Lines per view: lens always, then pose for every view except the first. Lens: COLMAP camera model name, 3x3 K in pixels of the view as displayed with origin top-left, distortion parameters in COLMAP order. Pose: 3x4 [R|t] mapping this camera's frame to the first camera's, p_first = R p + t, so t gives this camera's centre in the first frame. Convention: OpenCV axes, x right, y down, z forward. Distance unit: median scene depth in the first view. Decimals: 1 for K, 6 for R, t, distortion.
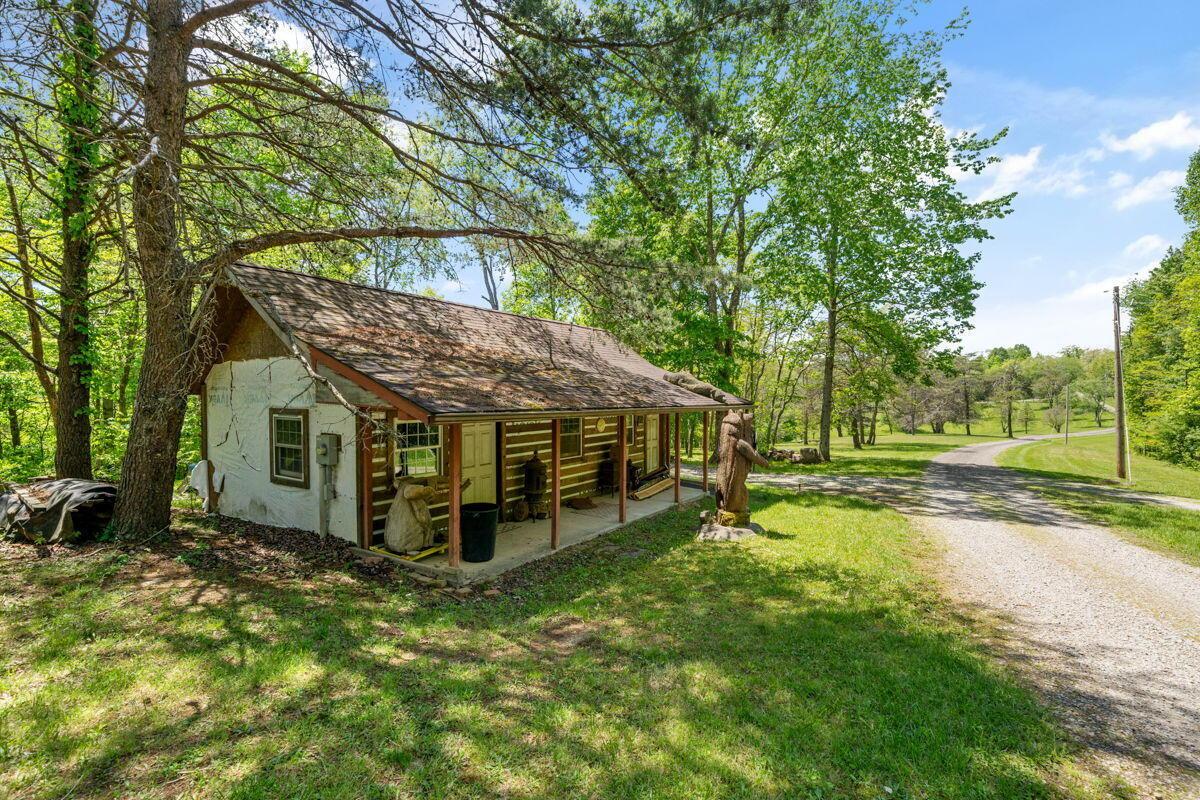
lens RADIAL K [[533.5, 0, 599.2], [0, 533.5, 407.9], [0, 0, 1]] dist [0.000920, 0.000222]
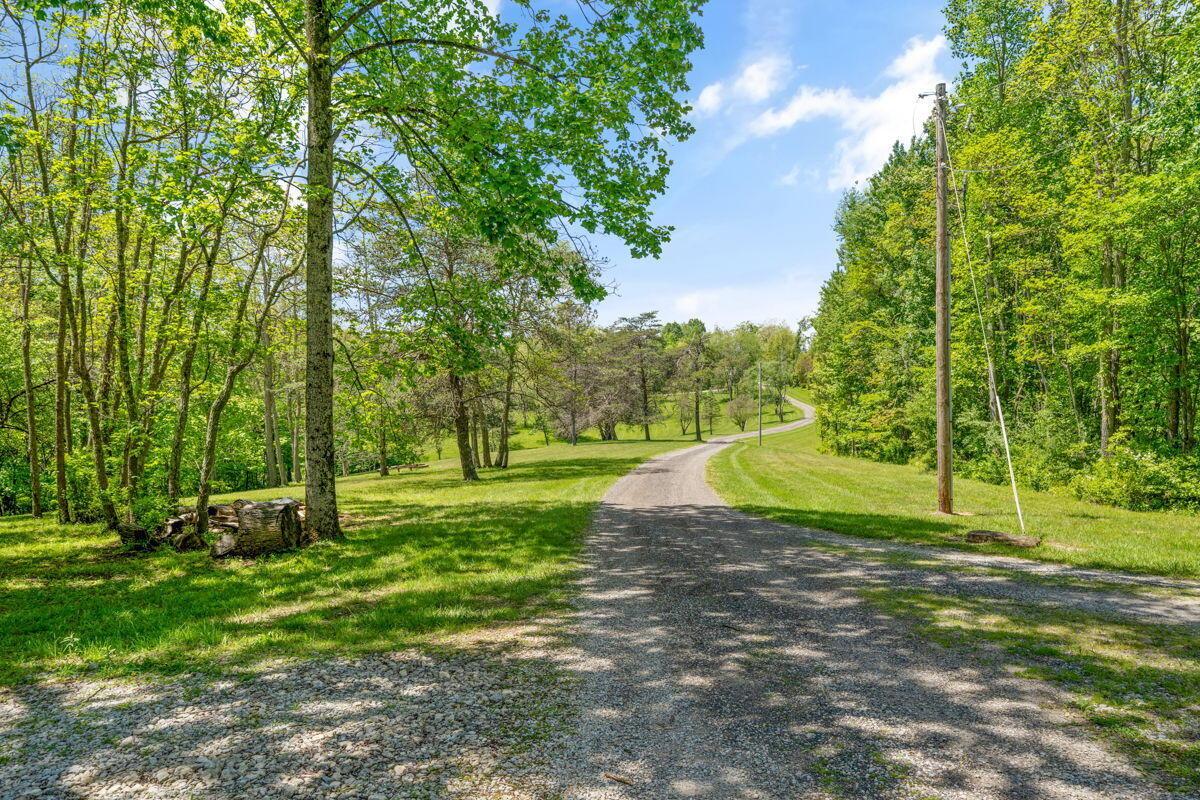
lens RADIAL K [[773.8, 0, 601.1], [0, 773.8, 404.0], [0, 0, 1]] dist [-0.080861, 0.073051]
pose [[0.847069, -0.025593, 0.530866, 0.140627], [0.035481, 0.999335, -0.008436, 0.011930], [-0.530297, 0.025982, 0.847414, 0.224776]]
